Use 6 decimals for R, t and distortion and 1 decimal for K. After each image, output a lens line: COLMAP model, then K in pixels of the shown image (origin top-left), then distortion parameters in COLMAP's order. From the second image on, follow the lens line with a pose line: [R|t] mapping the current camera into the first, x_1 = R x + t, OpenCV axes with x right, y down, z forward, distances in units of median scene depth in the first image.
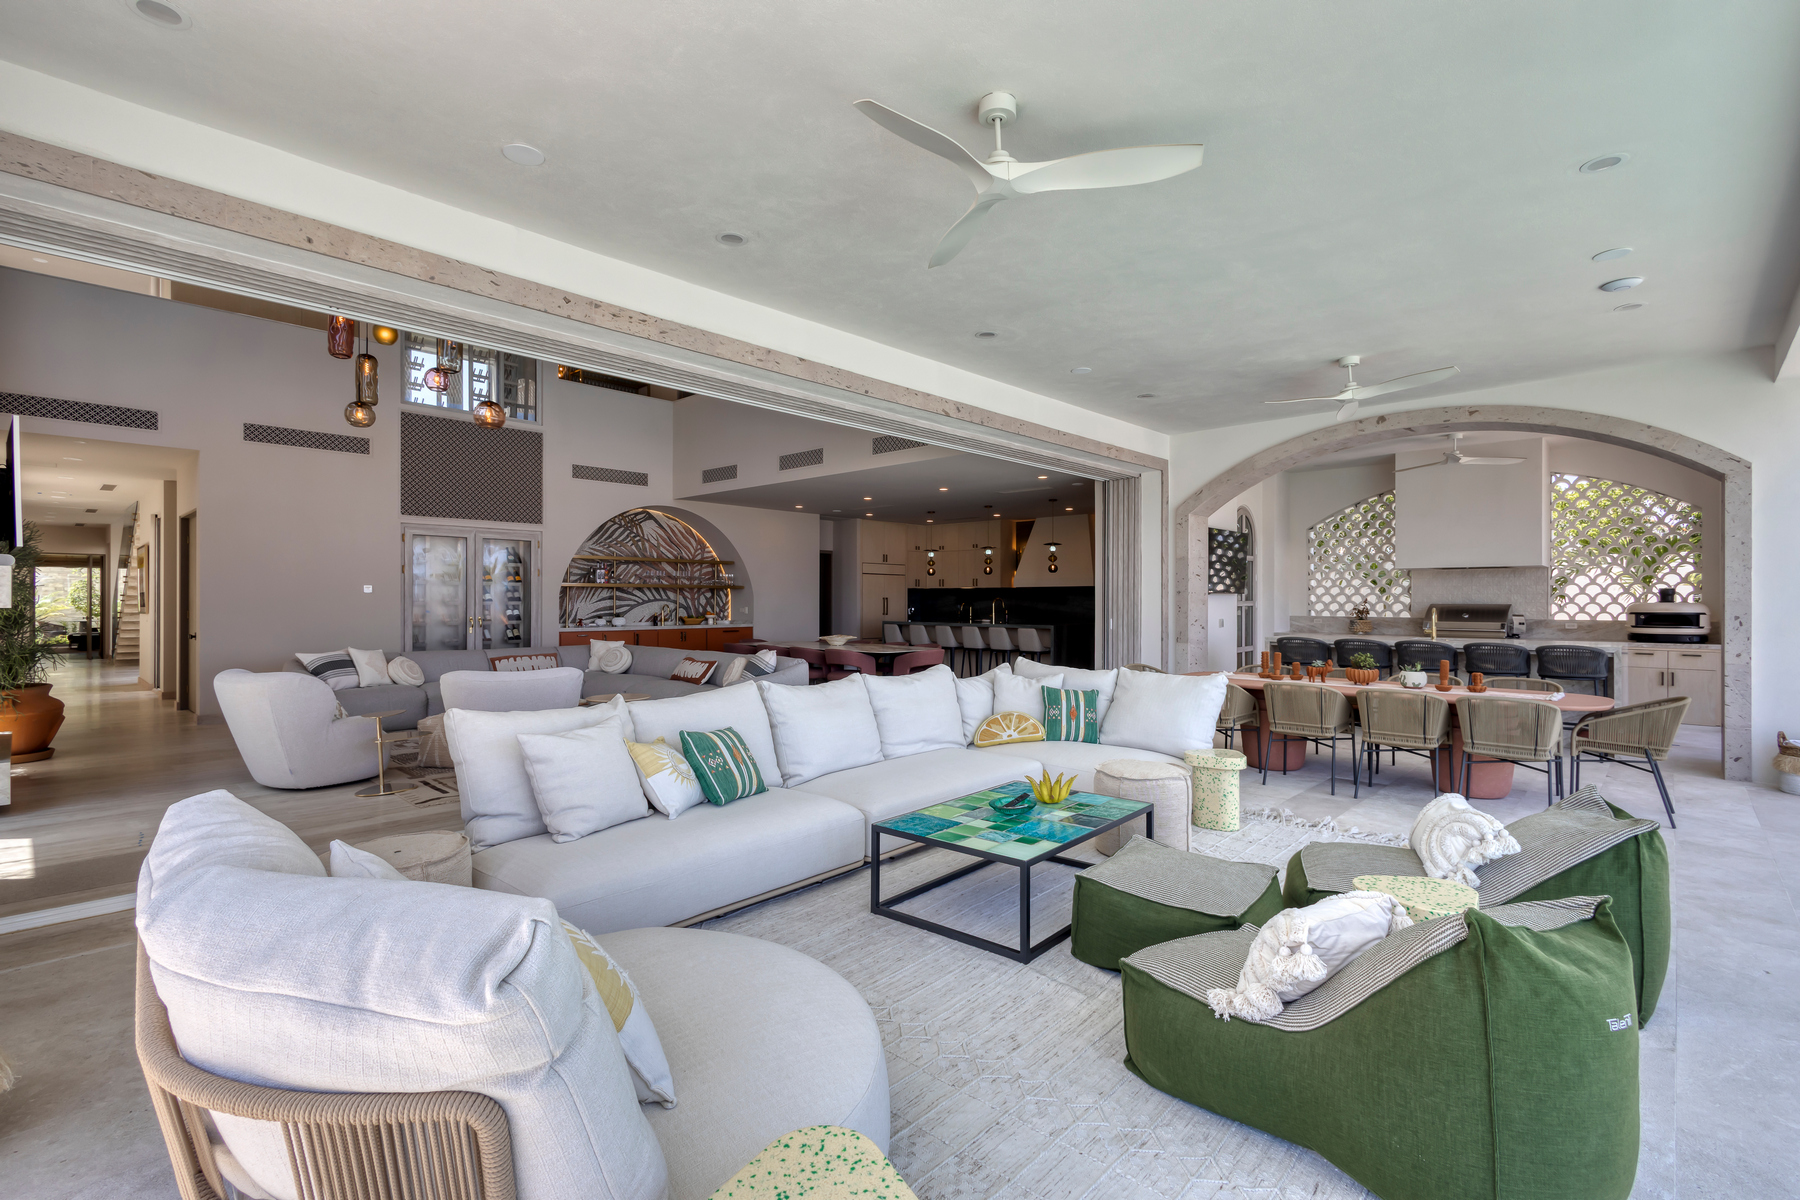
lens RADIAL K [[821.1, 0, 899.3], [0, 821.1, 600.1], [0, 0, 1]] dist [0.010231, -0.001975]
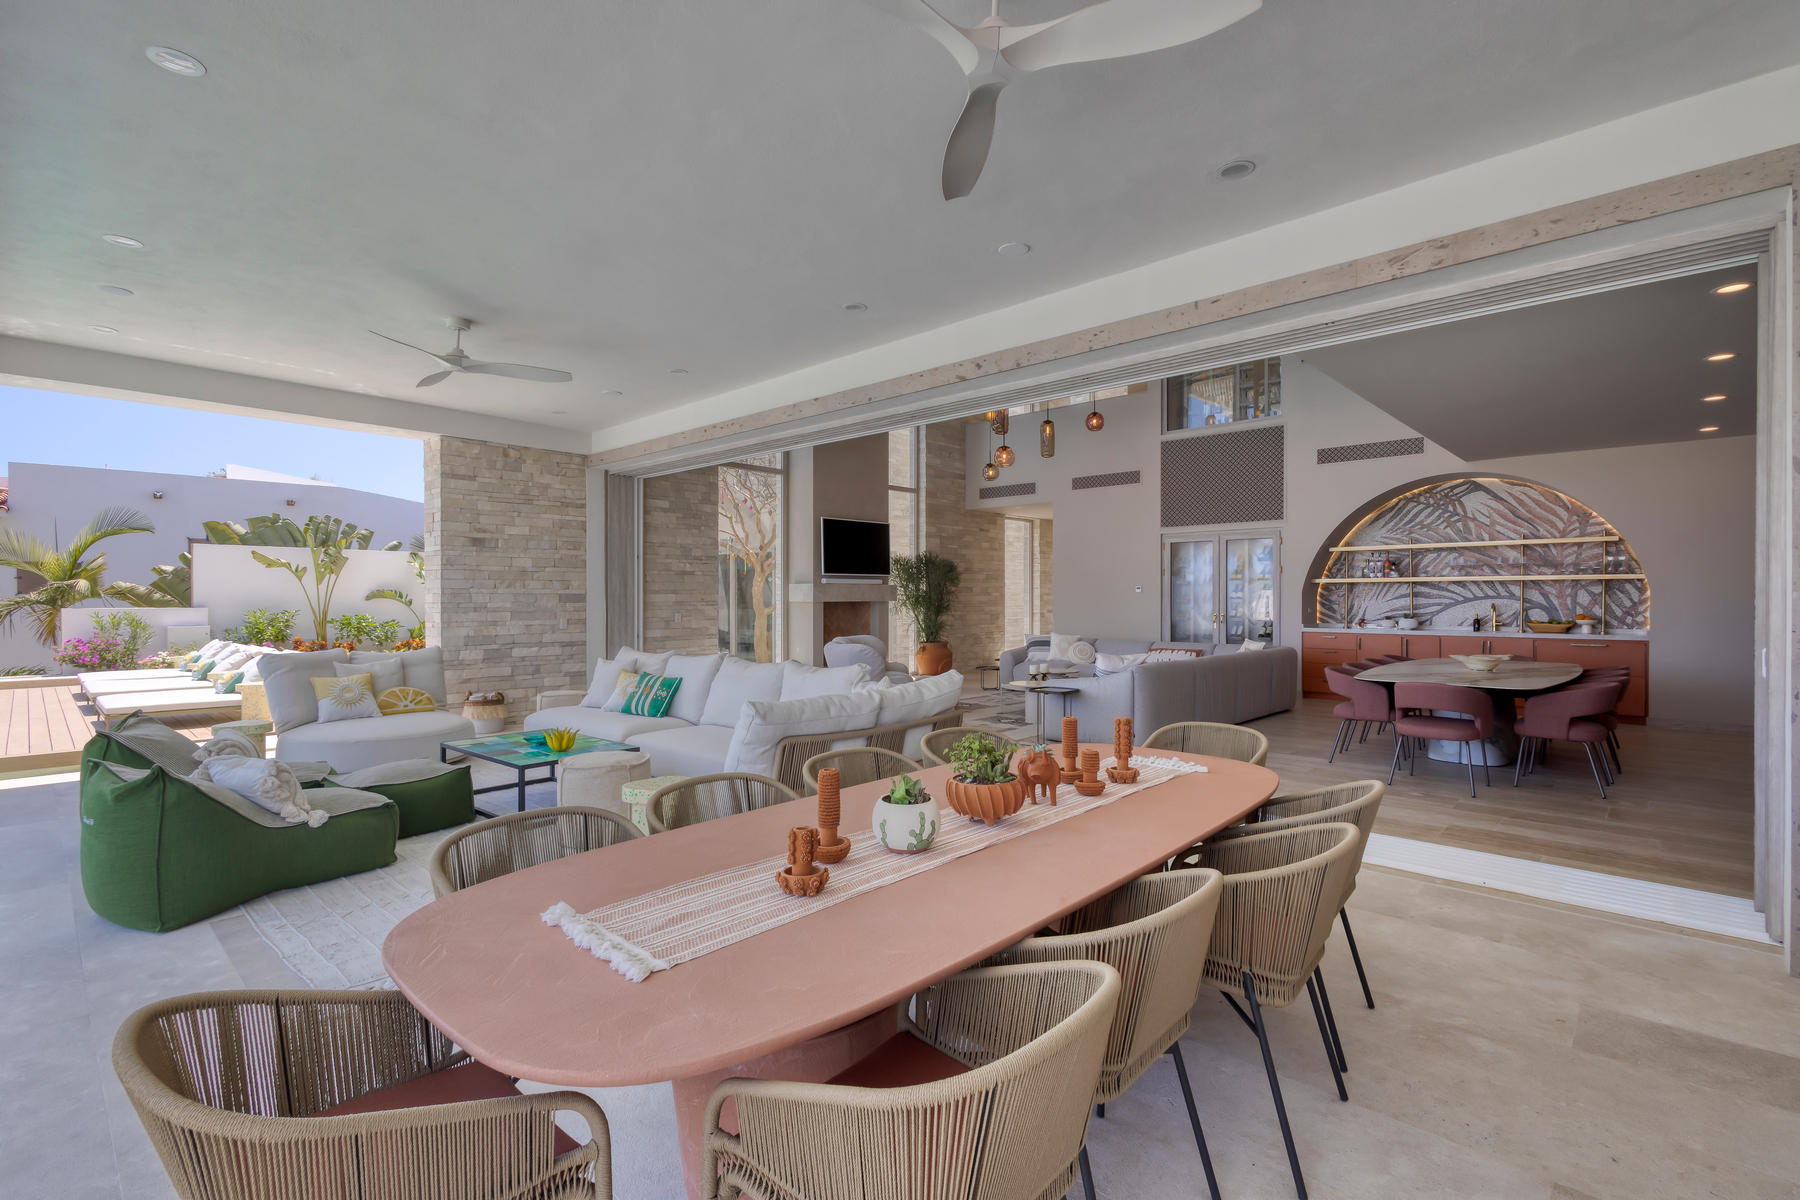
lens RADIAL K [[821.1, 0, 899.3], [0, 821.1, 600.1], [0, 0, 1]] dist [0.010231, -0.001975]
pose [[-0.001461, 0.000884, -0.999999, 0.463545], [0.001312, 0.999999, 0.000883, 0.001017], [0.999998, -0.001311, -0.001462, 0.476757]]
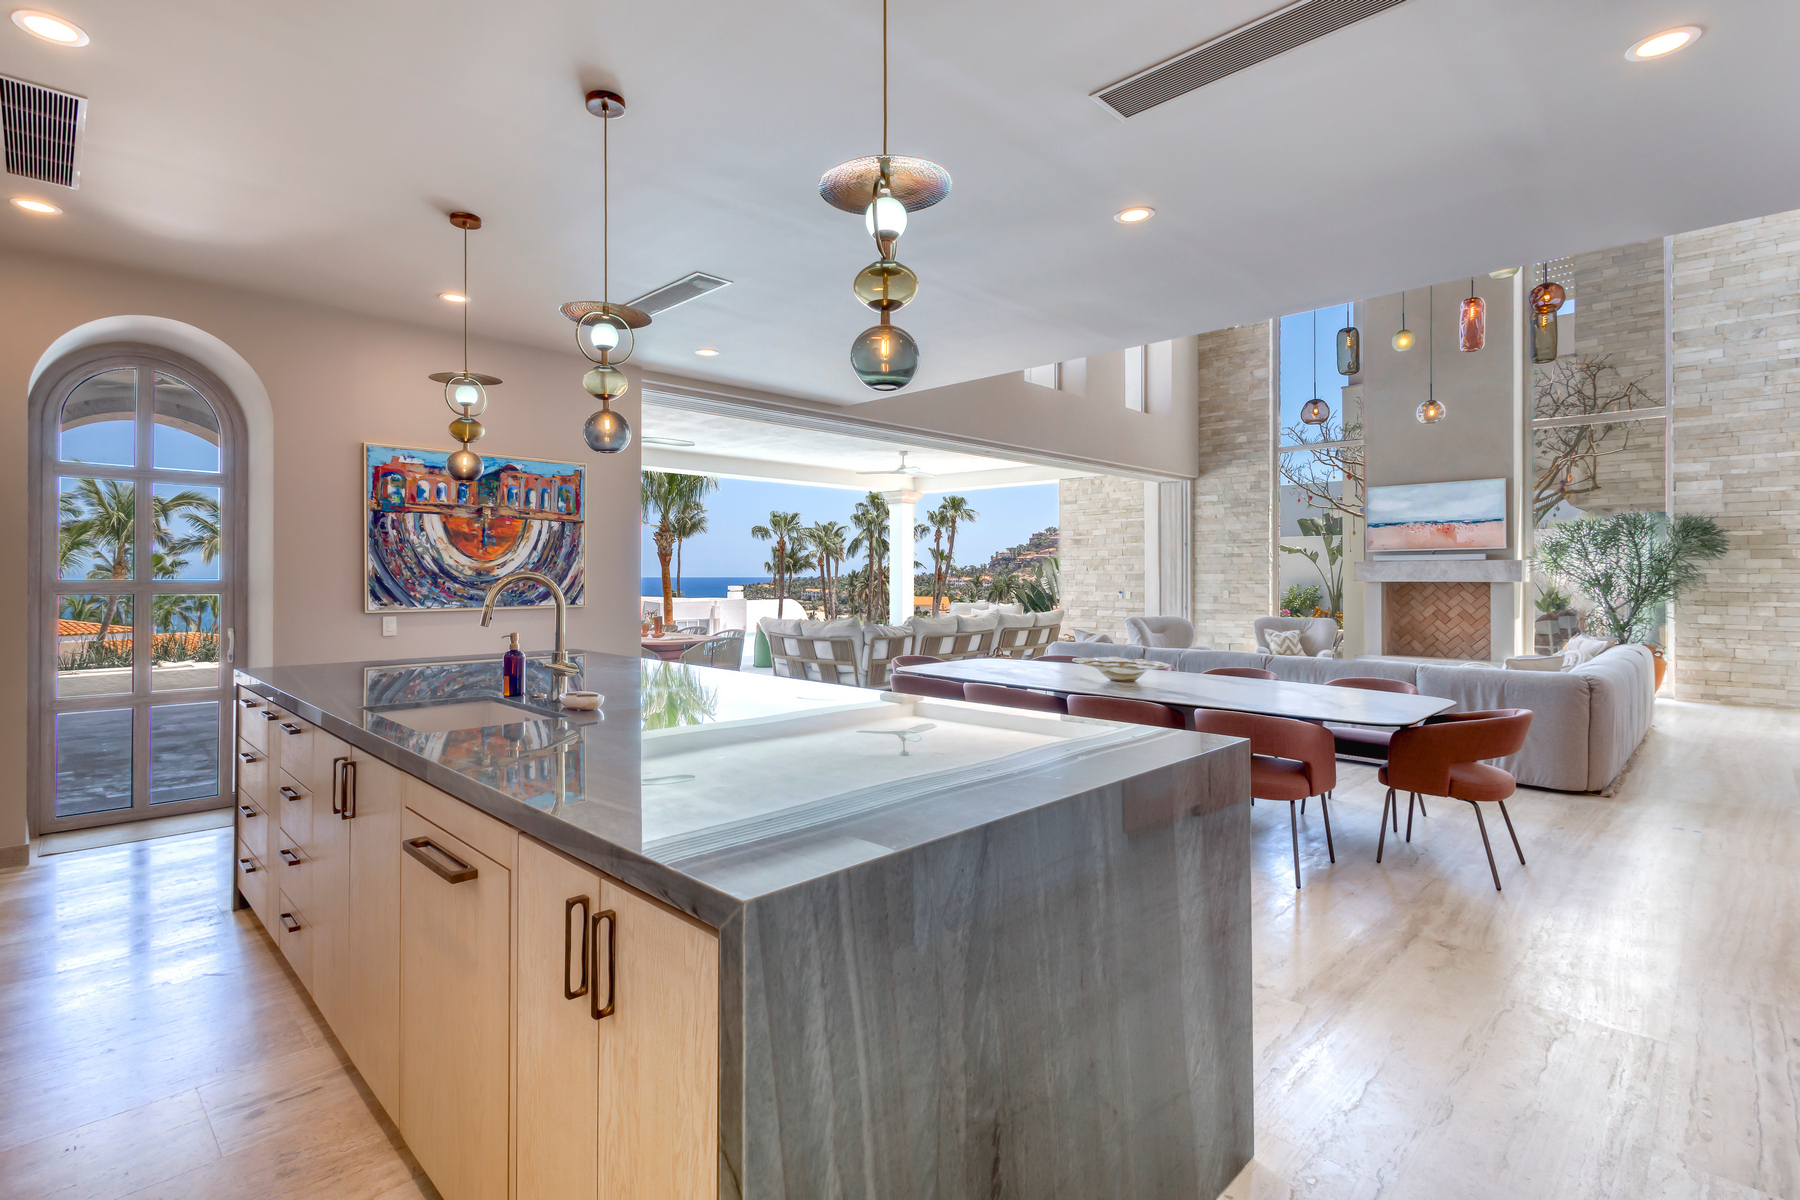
lens RADIAL K [[862.6, 0, 850.5], [0, 862.6, 570.9], [0, 0, 1]] dist [0.005255, -0.000056]
pose [[-0.998860, -0.000943, 0.047717, 0.041358], [-0.001220, 0.999983, -0.005770, -0.001491], [-0.047711, -0.005822, -0.998844, 1.253604]]
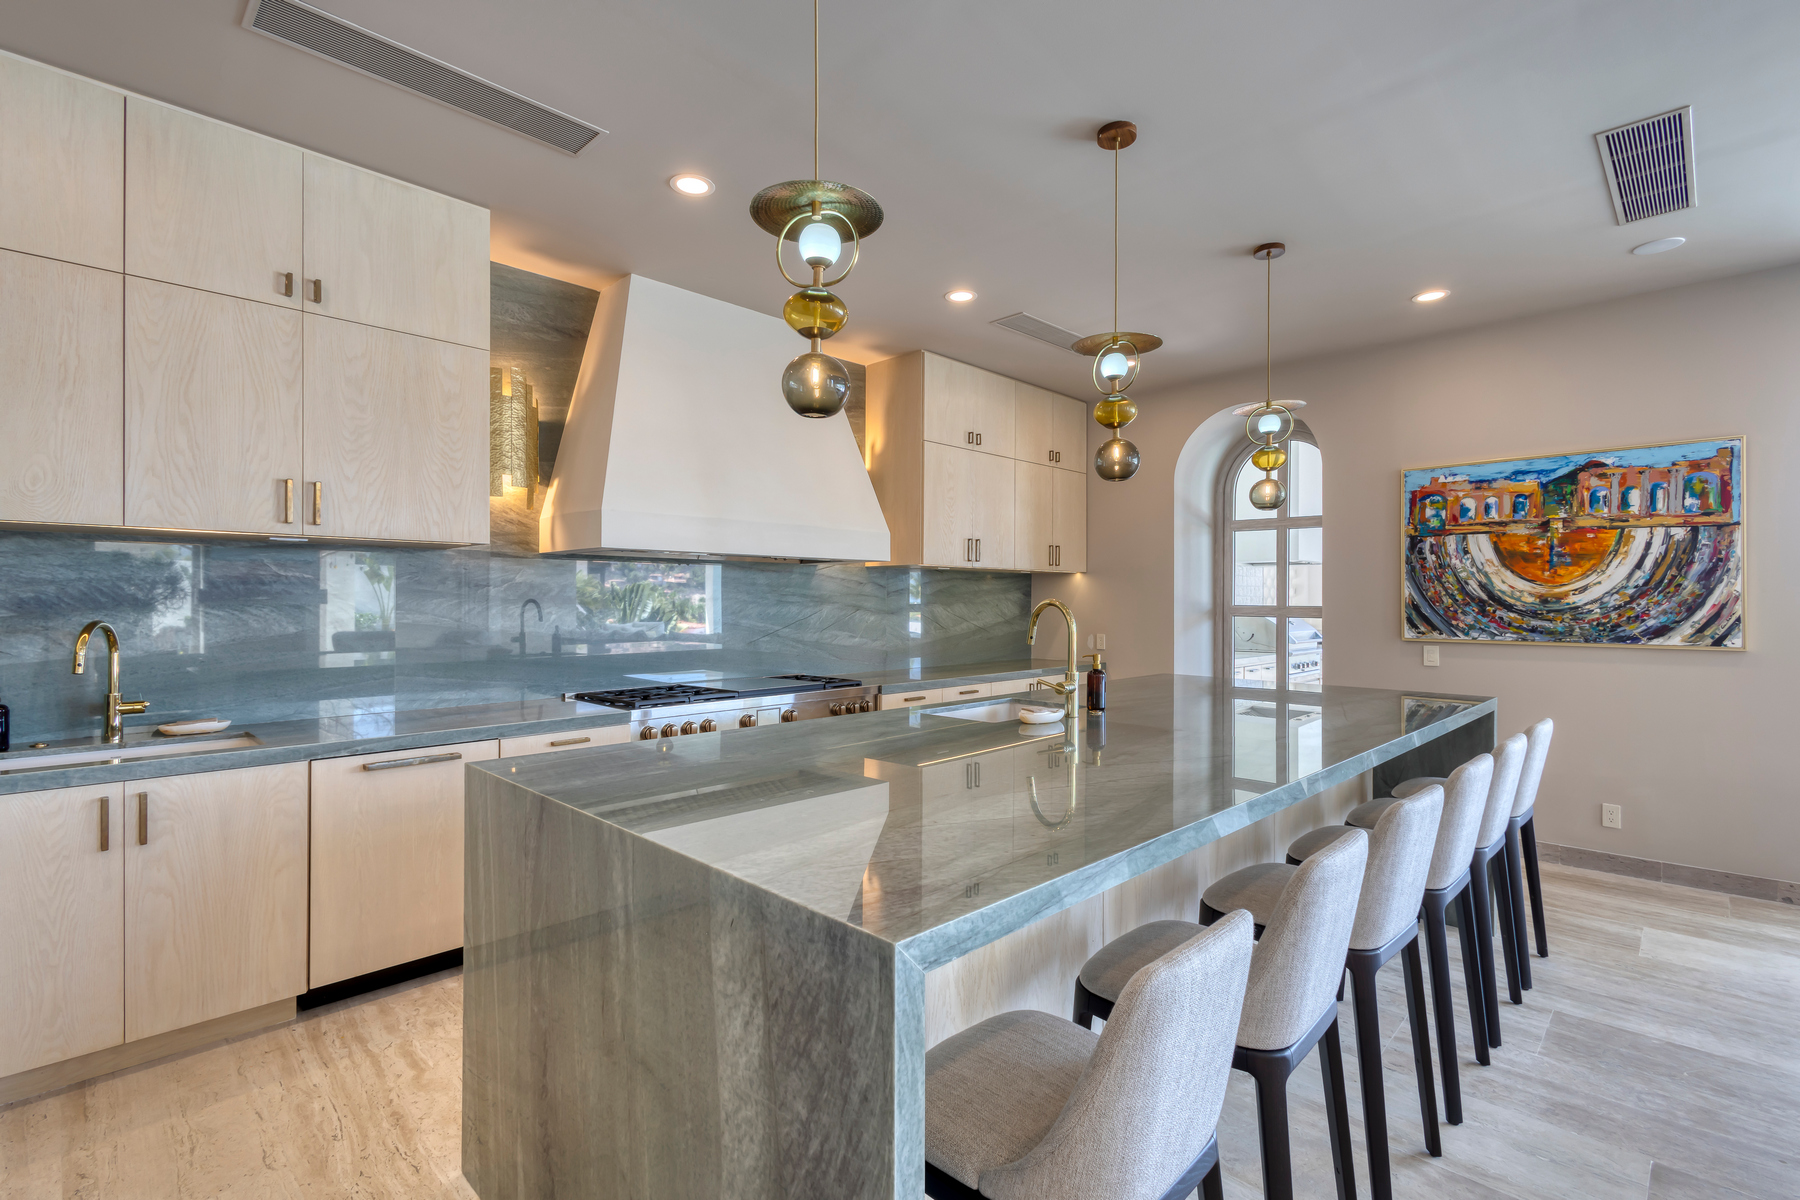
lens RADIAL K [[821.1, 0, 899.3], [0, 821.1, 600.1], [0, 0, 1]] dist [0.010231, -0.001975]
pose [[0.019350, -0.000108, 0.999813, -0.094057], [-0.002163, 0.999998, 0.000149, -0.002185], [-0.999810, -0.002166, 0.019350, 1.092926]]
